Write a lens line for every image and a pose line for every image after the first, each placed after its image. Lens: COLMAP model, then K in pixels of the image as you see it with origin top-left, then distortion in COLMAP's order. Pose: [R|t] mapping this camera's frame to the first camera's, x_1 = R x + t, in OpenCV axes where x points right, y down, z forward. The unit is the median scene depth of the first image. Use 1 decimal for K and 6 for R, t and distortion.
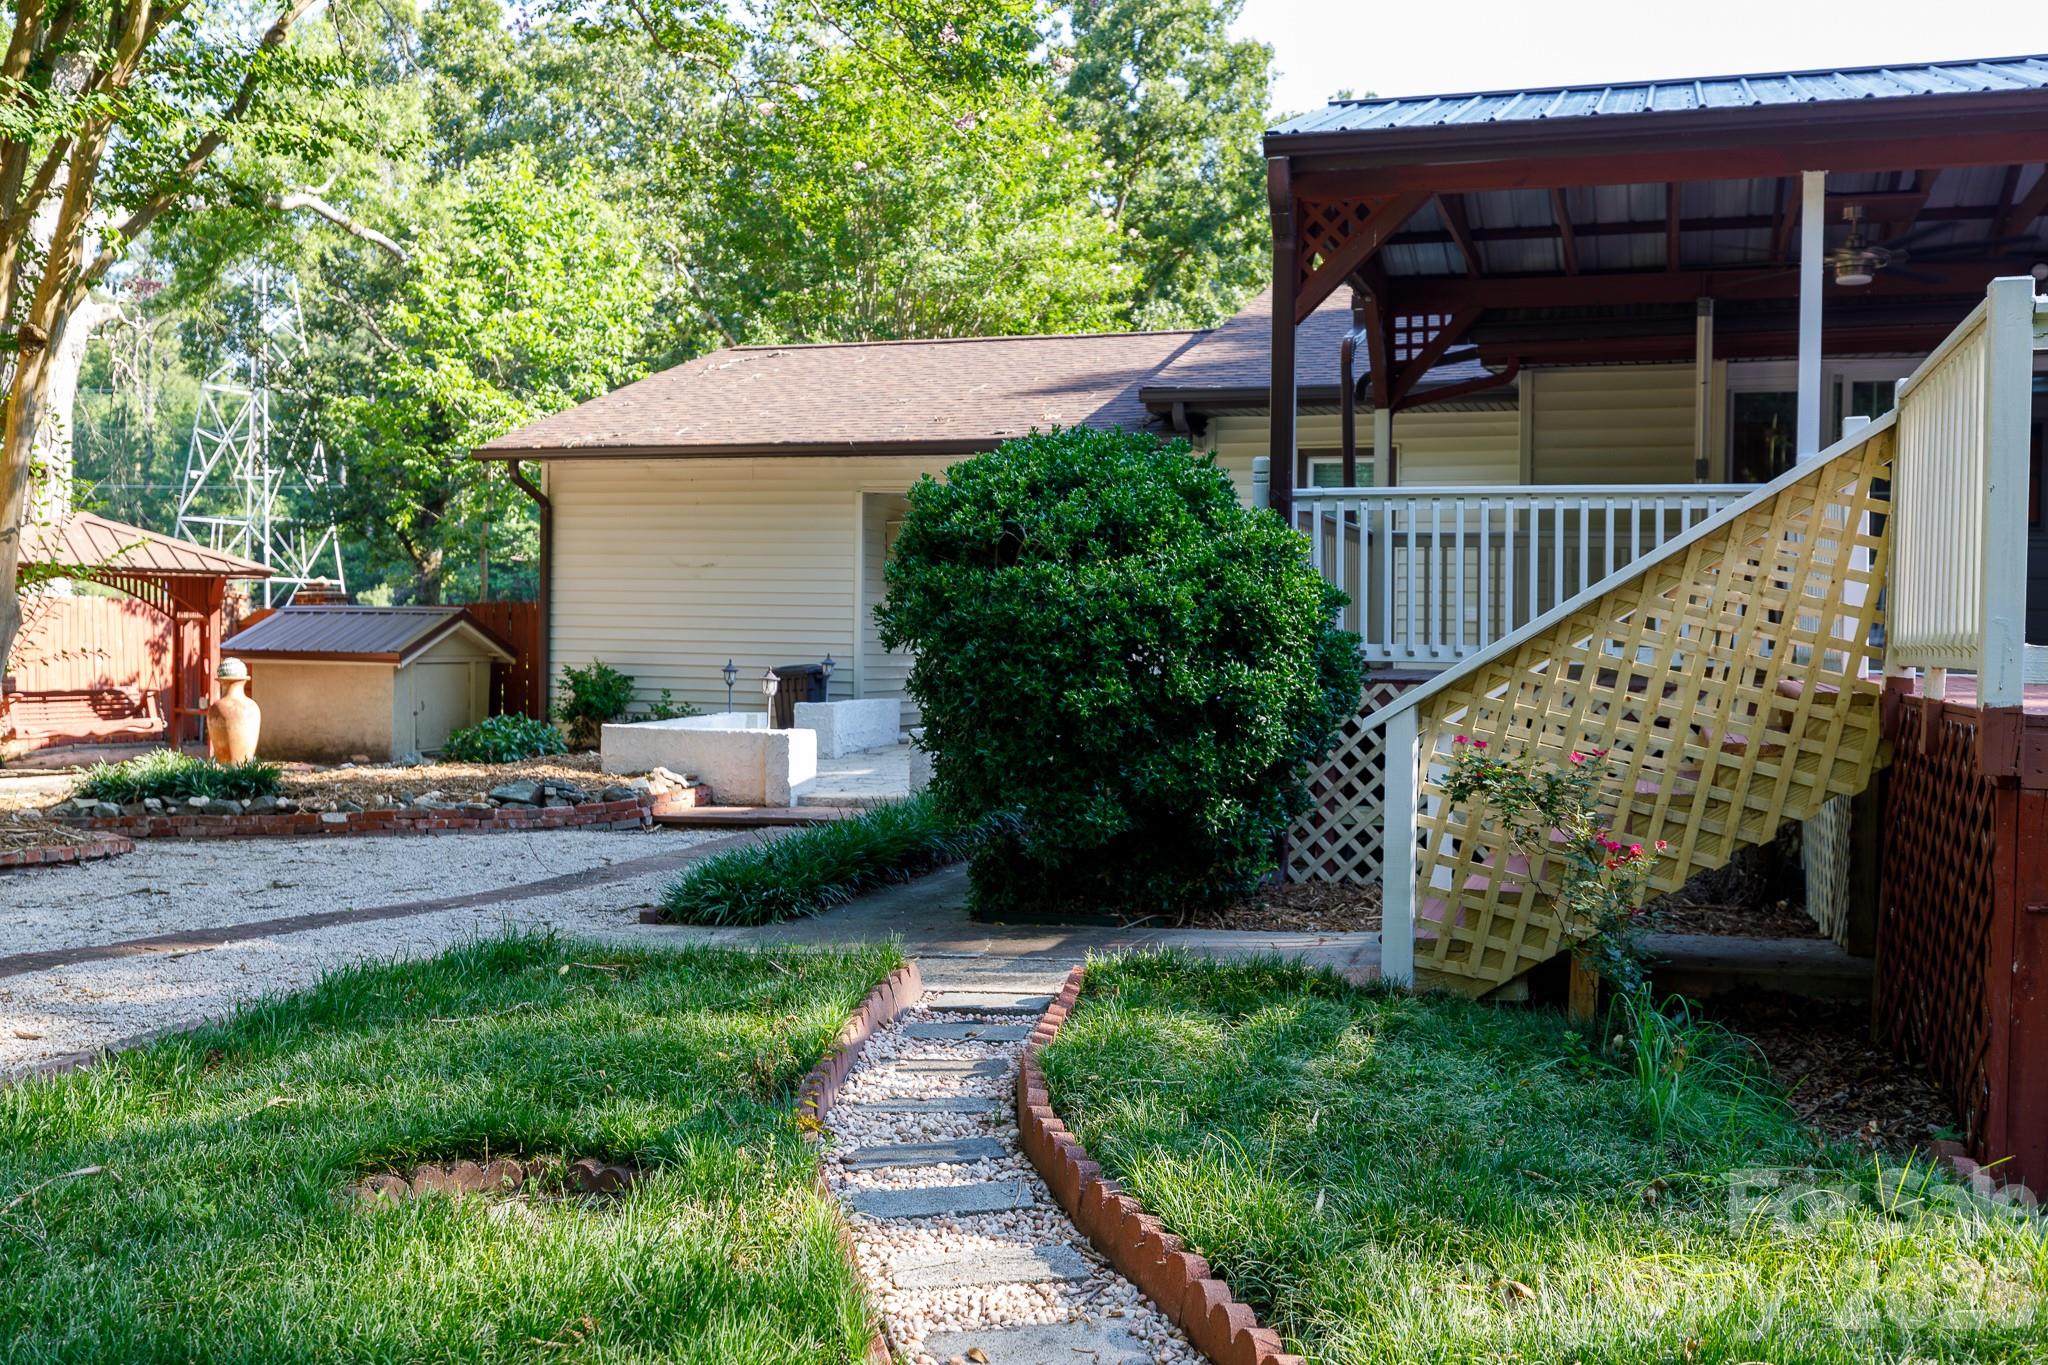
lens RADIAL K [[1980.8, 0, 1026.7], [0, 1980.8, 667.6], [0, 0, 1]] dist [-0.001570, 0.014131]
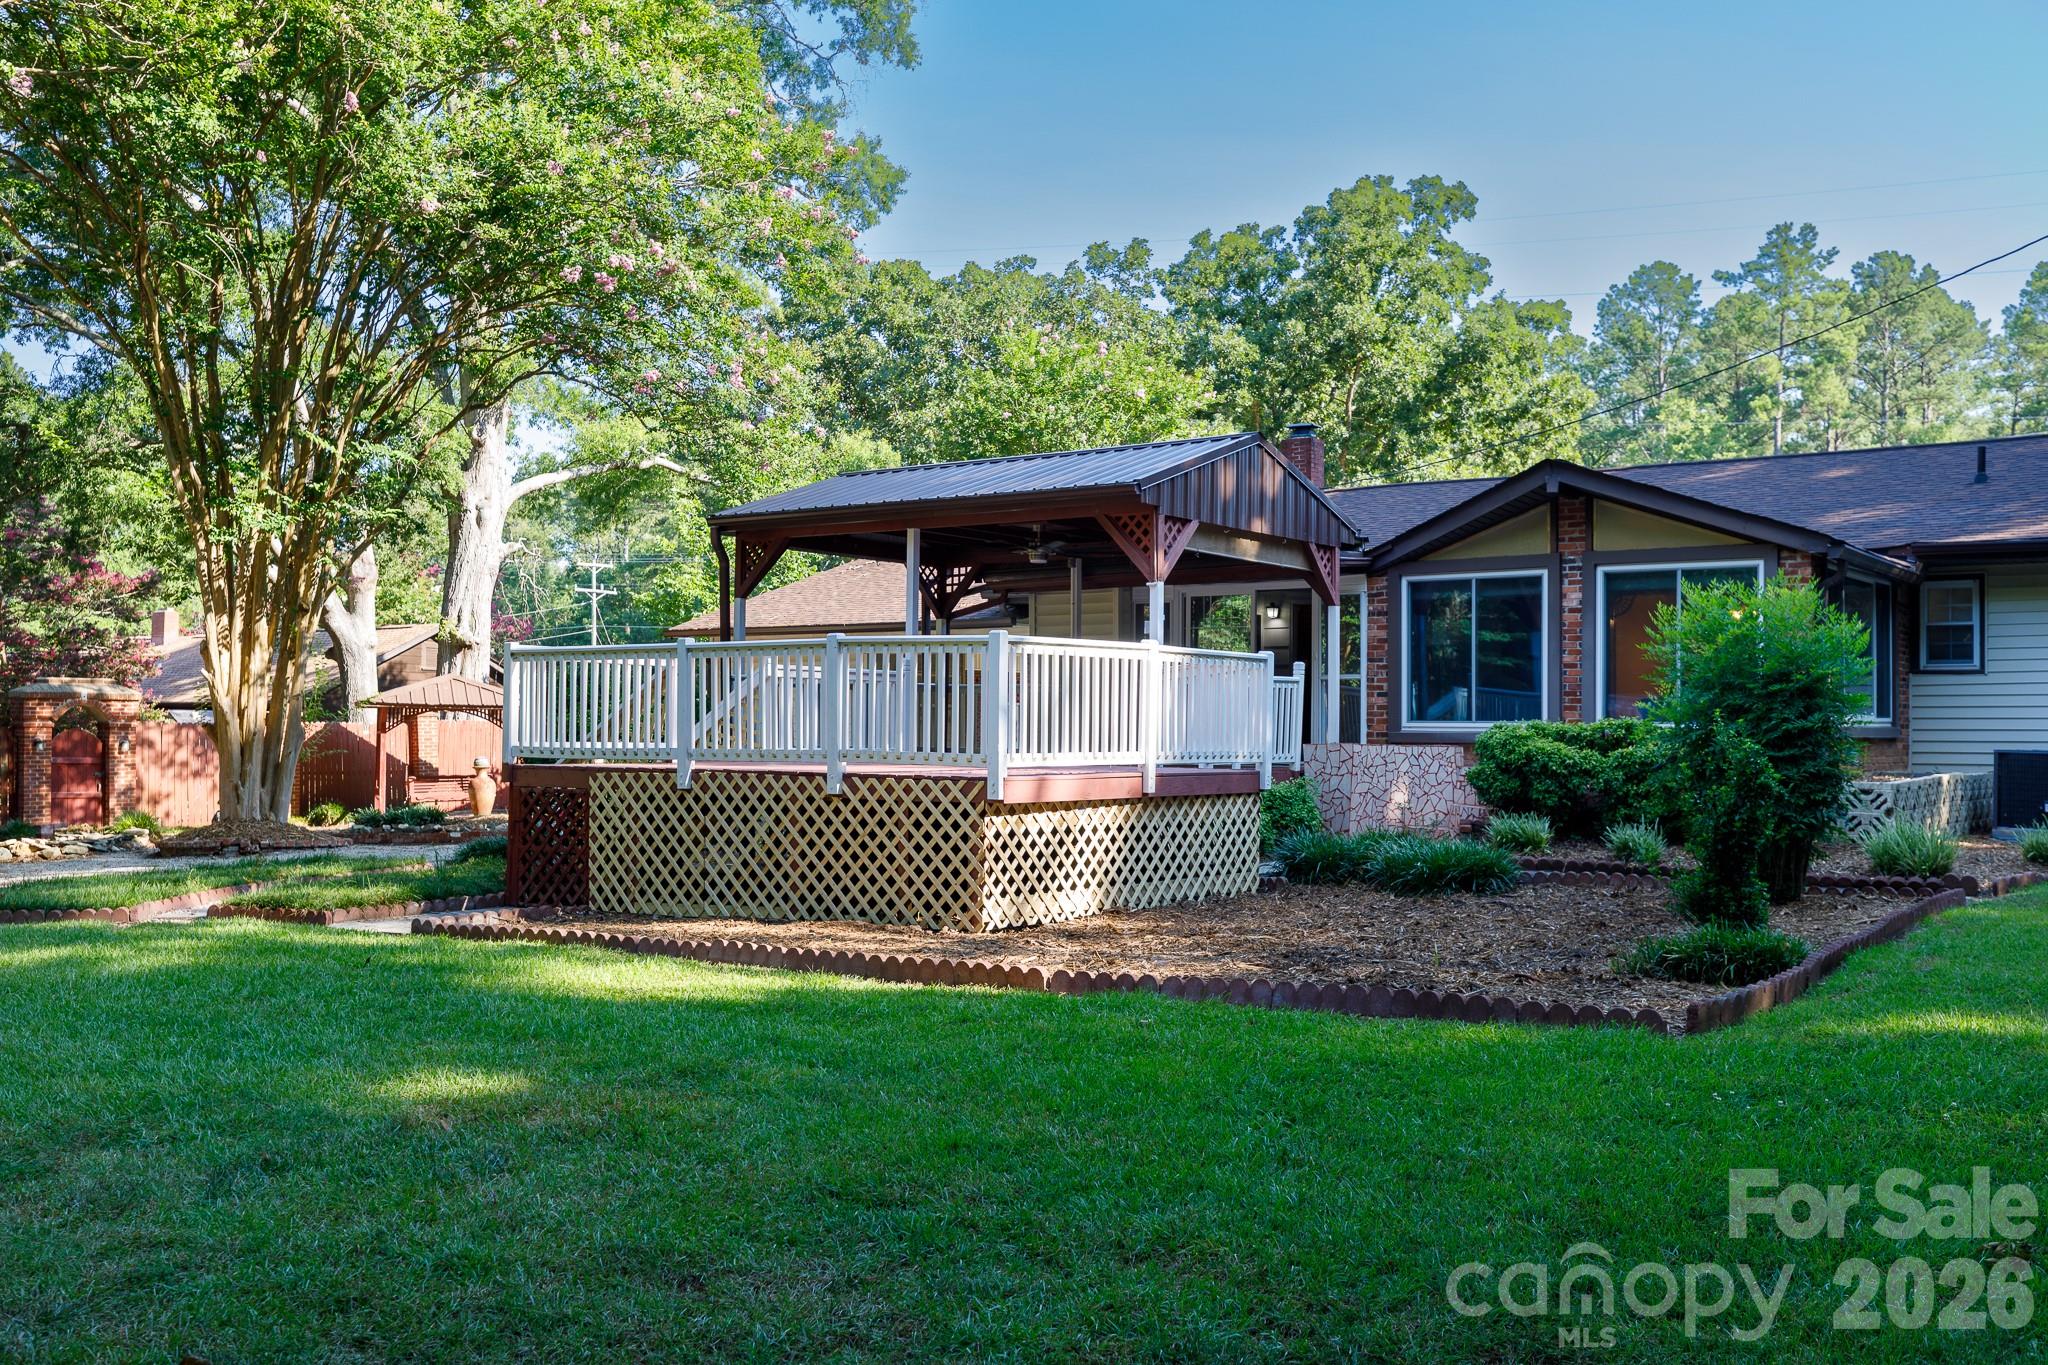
lens RADIAL K [[1893.9, 0, 1024.0], [0, 1893.9, 682.5], [0, 0, 1]] dist [-0.003500, 0.022061]
pose [[0.944868, -0.012223, -0.327223, 0.704247], [-0.002186, 0.999045, -0.043628, 0.003976], [0.327444, 0.041938, 0.943939, -0.535412]]
